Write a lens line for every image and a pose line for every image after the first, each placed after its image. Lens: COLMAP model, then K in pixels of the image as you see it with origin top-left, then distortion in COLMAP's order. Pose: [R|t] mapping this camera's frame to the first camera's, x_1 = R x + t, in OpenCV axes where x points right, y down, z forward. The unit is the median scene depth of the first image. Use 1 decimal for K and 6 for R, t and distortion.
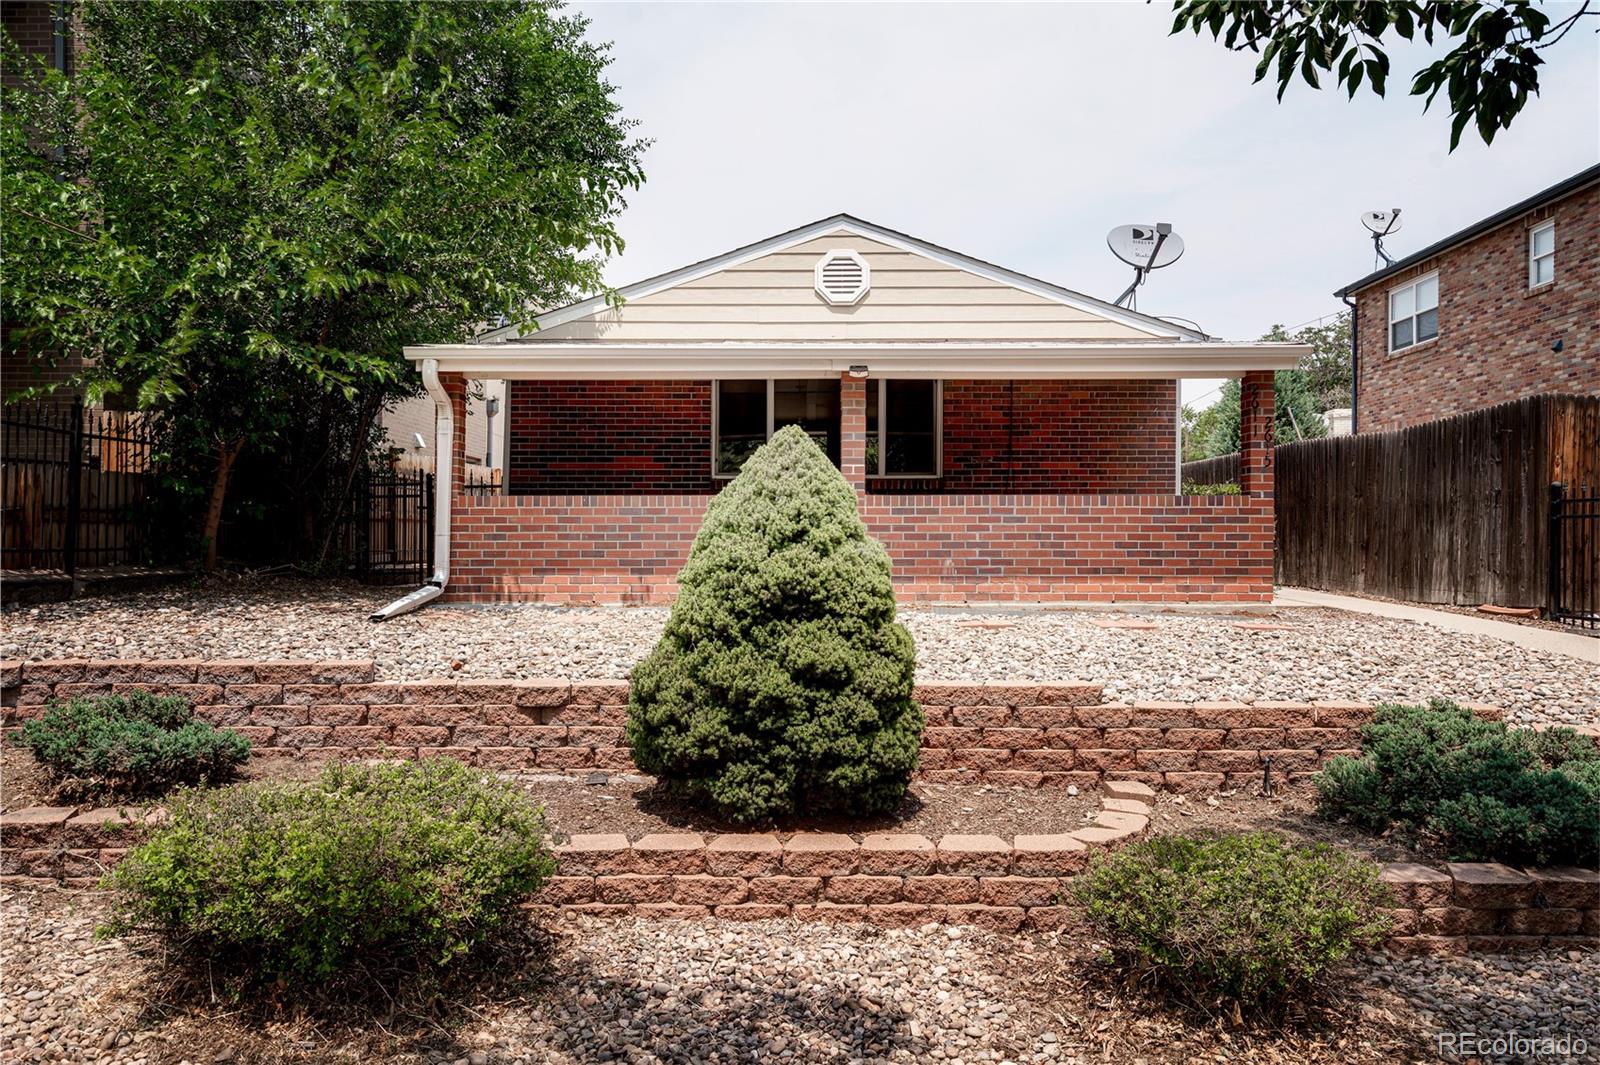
lens RADIAL K [[1209.2, 0, 800.0], [0, 1209.2, 534.9], [0, 0, 1]] dist [0.009117, 0.005348]
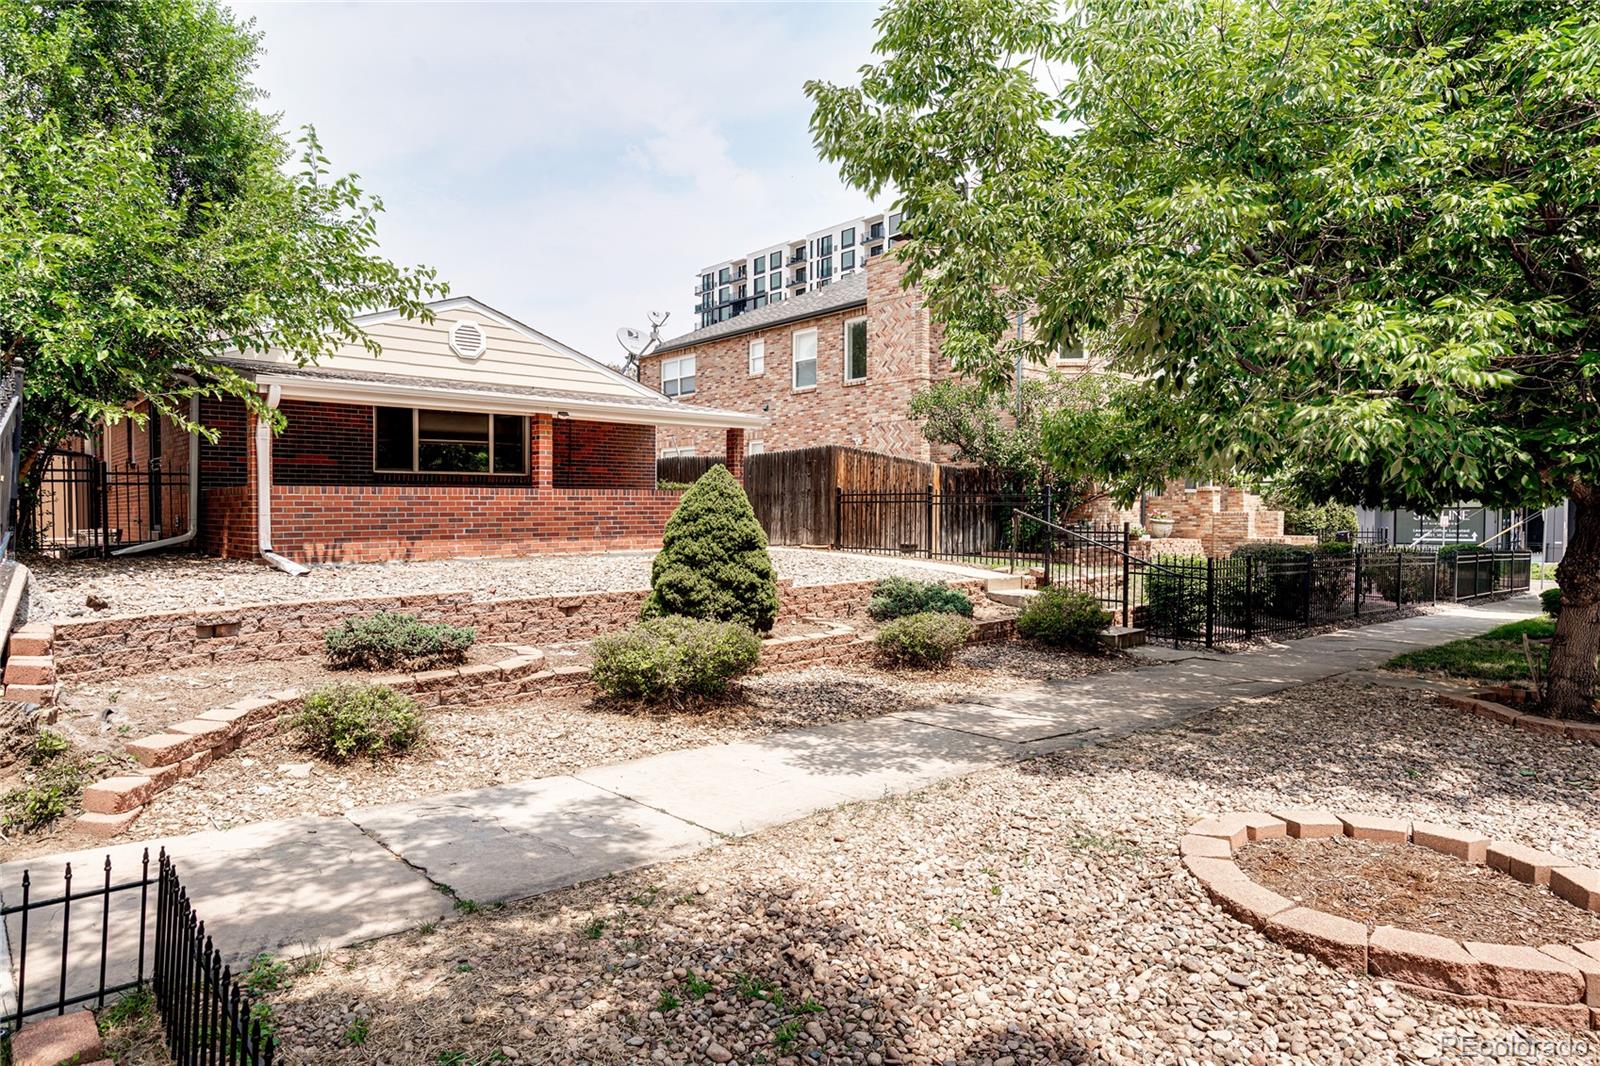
lens RADIAL K [[1209.2, 0, 799.9], [0, 1209.2, 529.0], [0, 0, 1]] dist [0.009117, 0.005348]
pose [[0.661060, -0.017731, 0.750123, -1.044747], [0.002594, 0.999769, 0.021346, -0.013026], [-0.750329, -0.012165, 0.660953, -0.377949]]
